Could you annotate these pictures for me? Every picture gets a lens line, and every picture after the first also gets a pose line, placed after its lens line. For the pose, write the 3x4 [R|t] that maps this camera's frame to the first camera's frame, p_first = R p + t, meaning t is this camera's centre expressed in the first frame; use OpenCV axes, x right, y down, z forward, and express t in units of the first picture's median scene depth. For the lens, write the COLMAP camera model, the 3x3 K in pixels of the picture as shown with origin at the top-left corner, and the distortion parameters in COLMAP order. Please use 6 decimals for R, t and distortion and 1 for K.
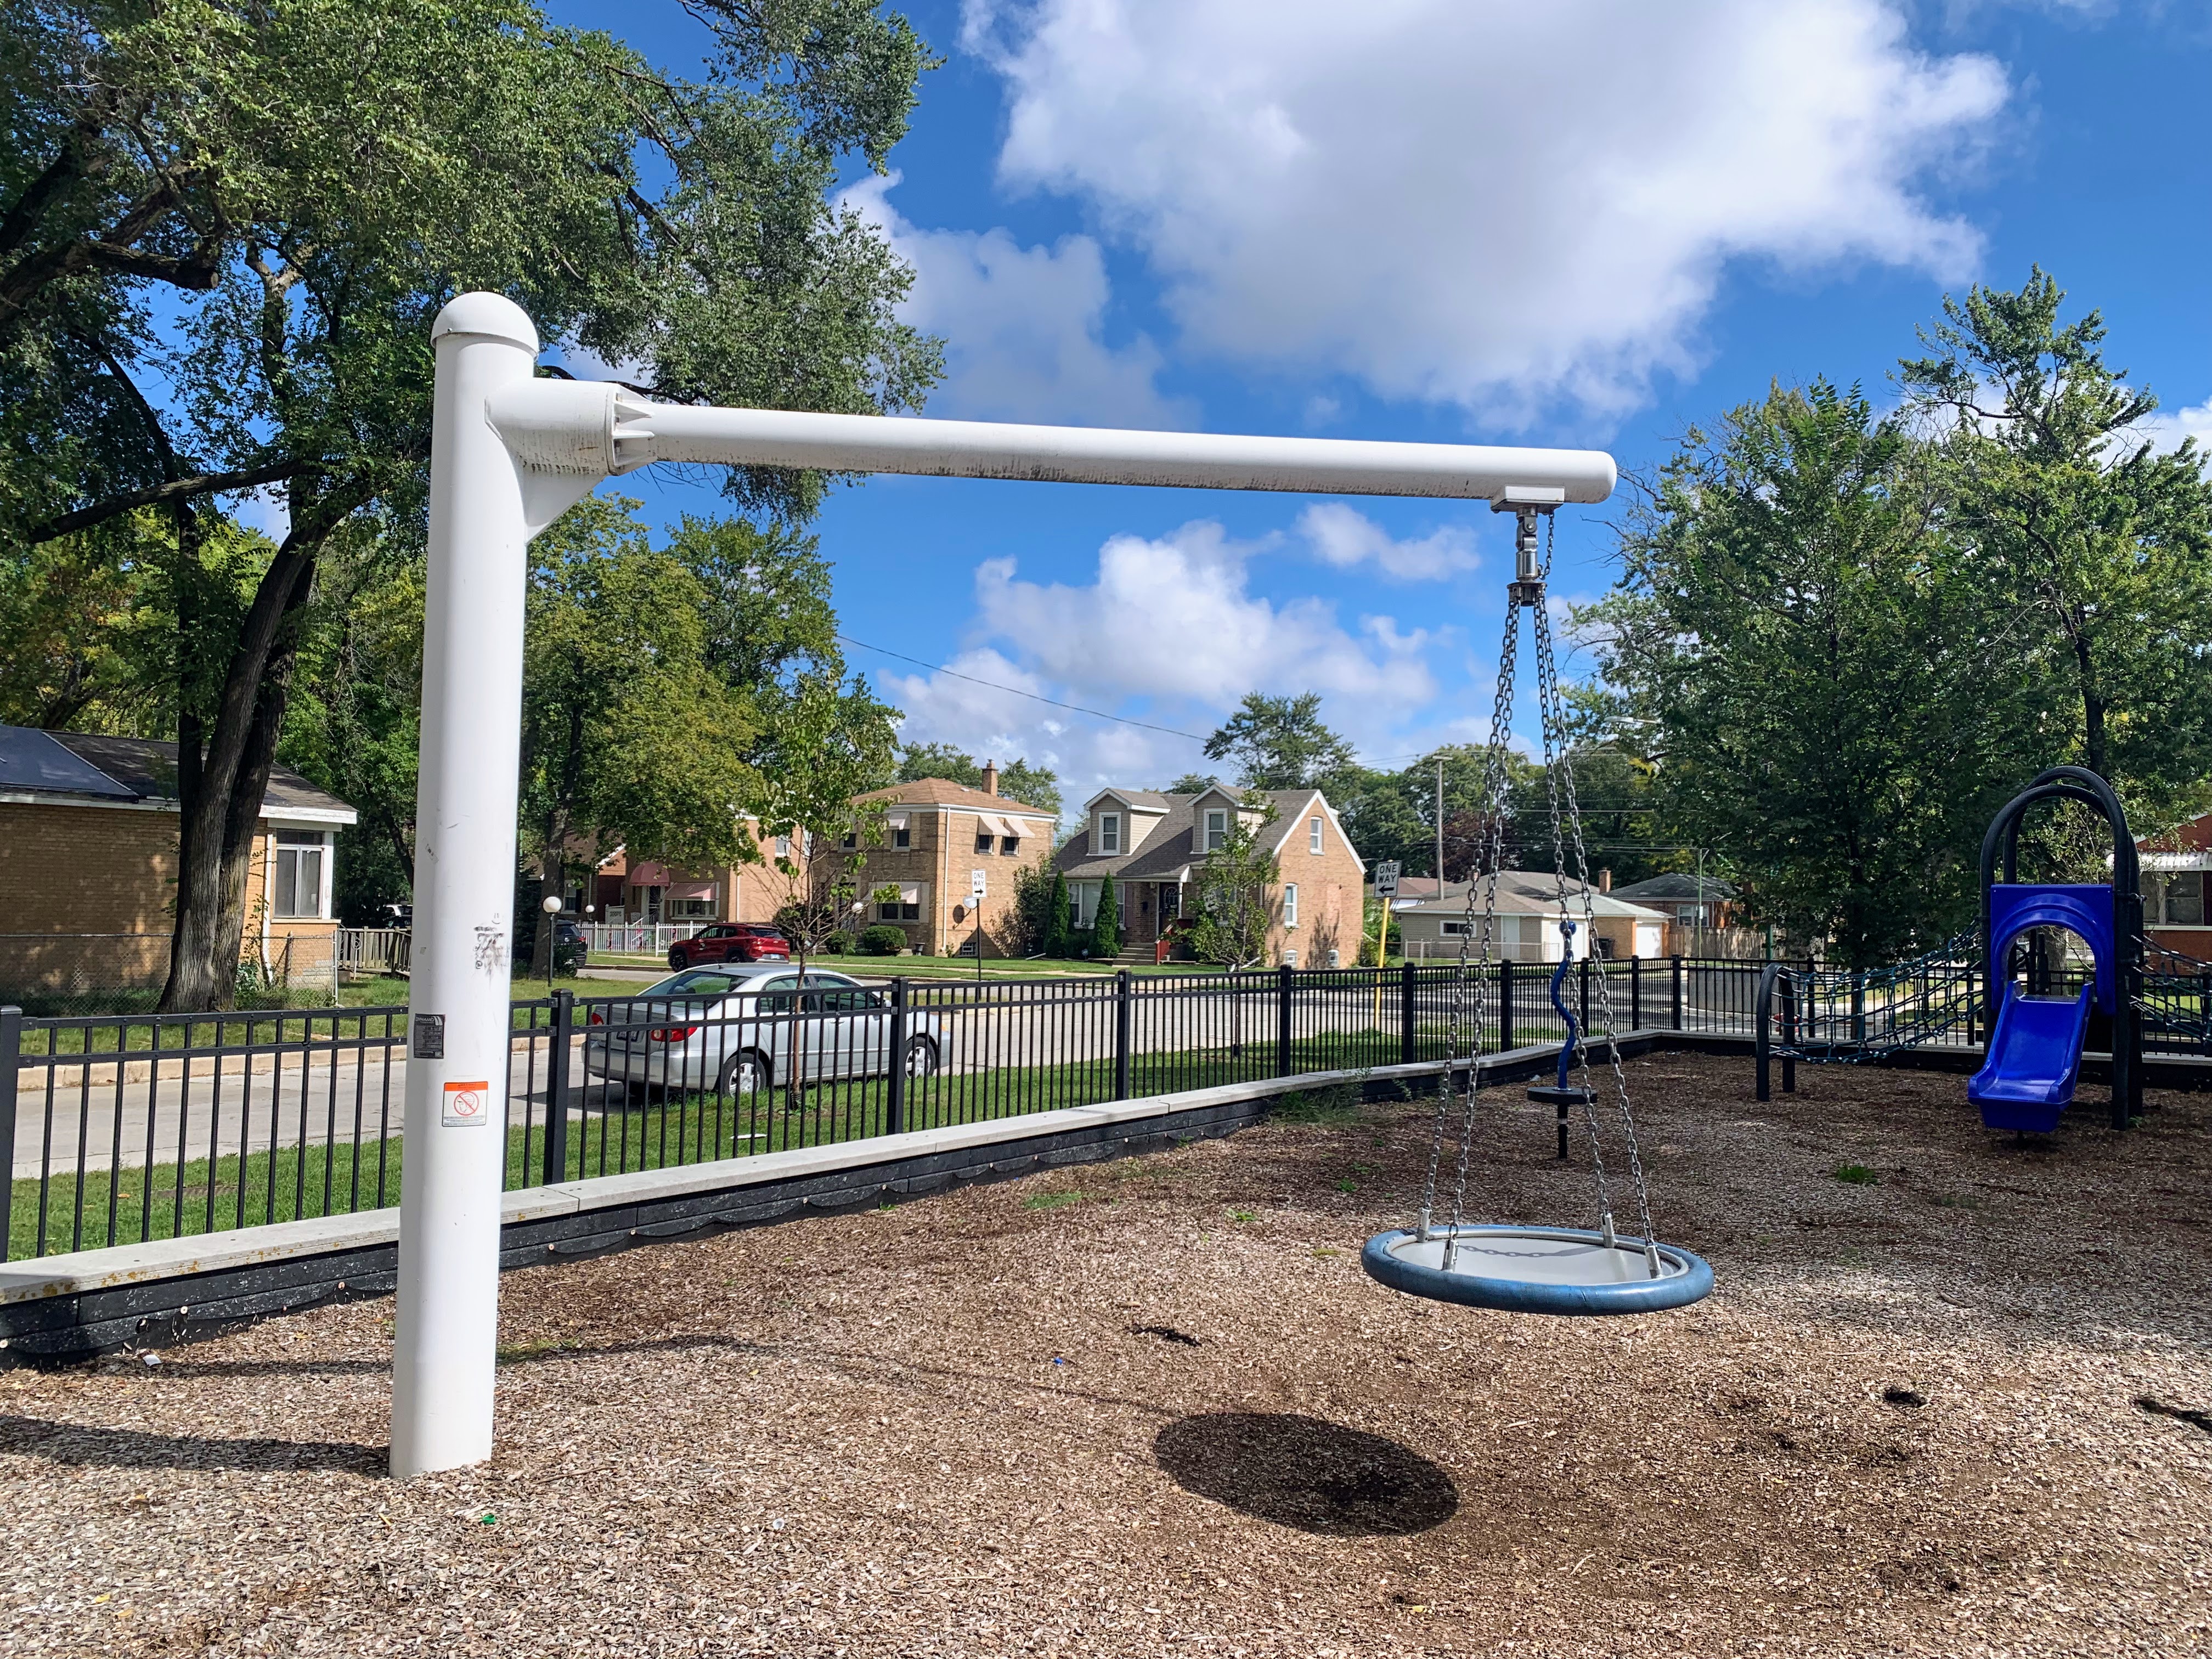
lens RADIAL K [[1698.3, 0, 1104.2], [0, 1698.3, 829.6], [0, 0, 1]] dist [0.006639, -0.001535]
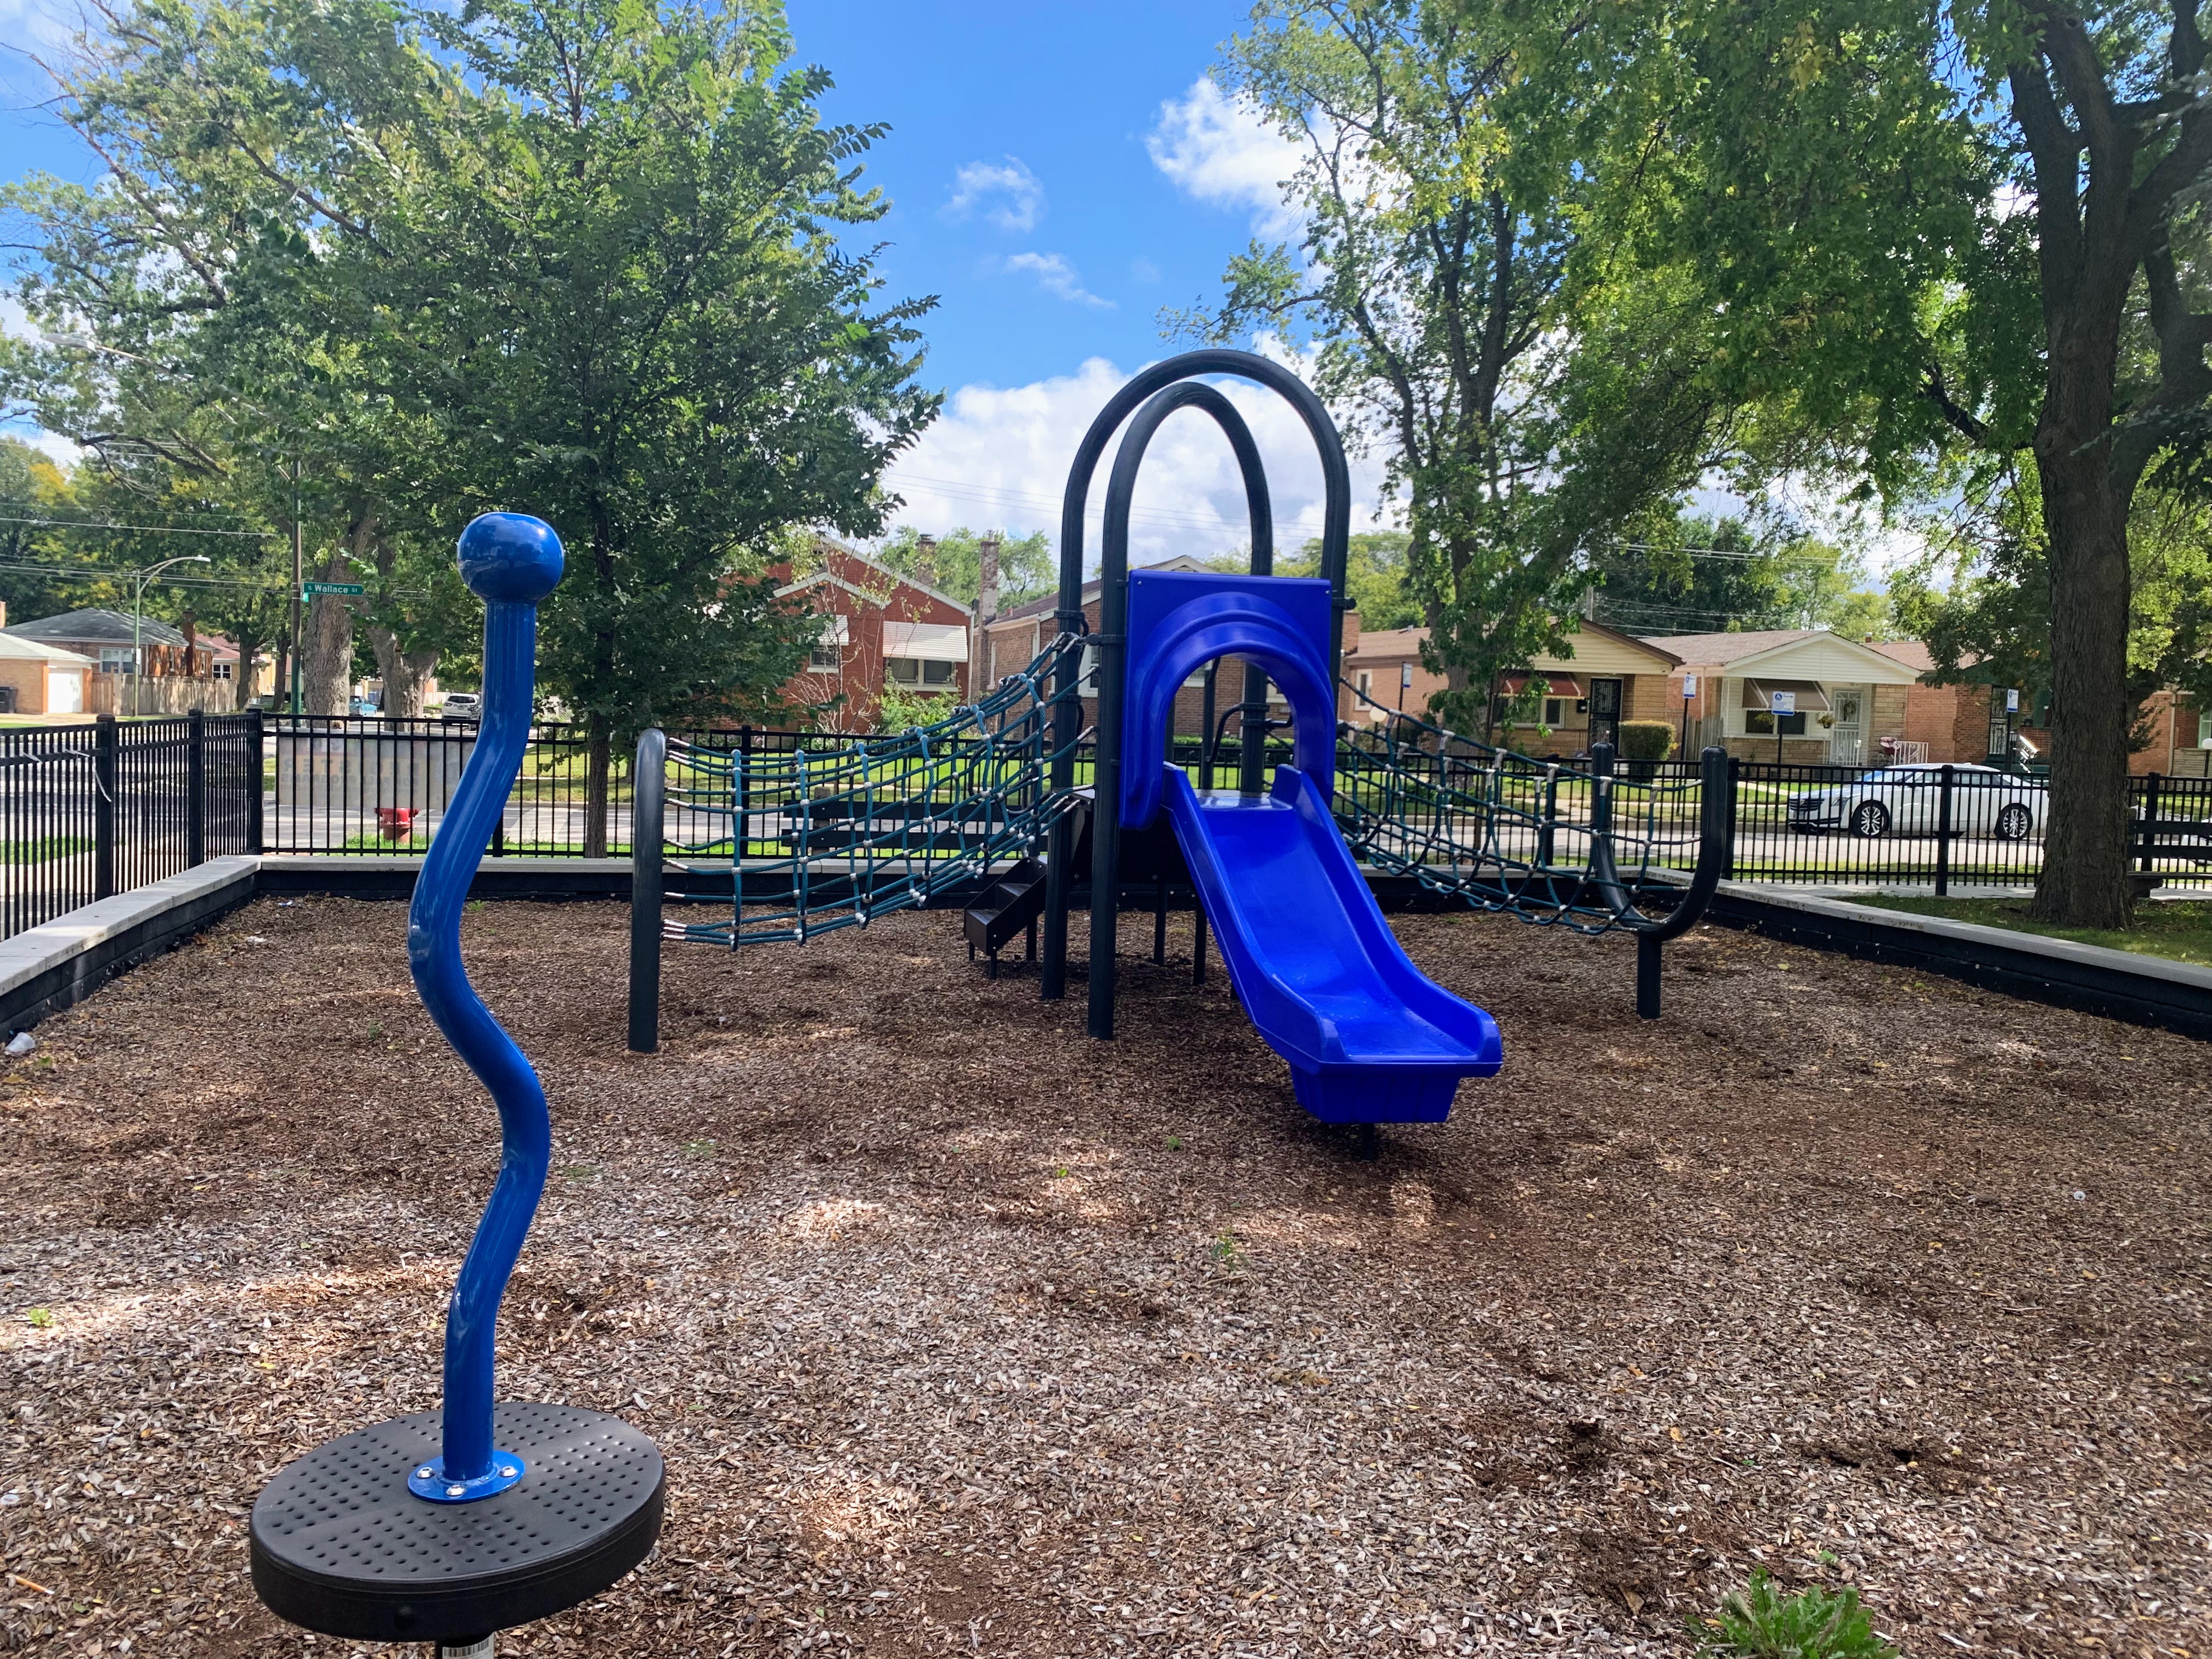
lens RADIAL K [[1698.3, 0, 1101.7], [0, 1698.3, 821.6], [0, 0, 1]] dist [0.006639, -0.001535]
pose [[0.645938, -0.048072, 0.761875, 0.035471], [-0.058562, 0.991954, 0.112241, 0.012845], [-0.761141, -0.117118, 0.637925, 0.176794]]
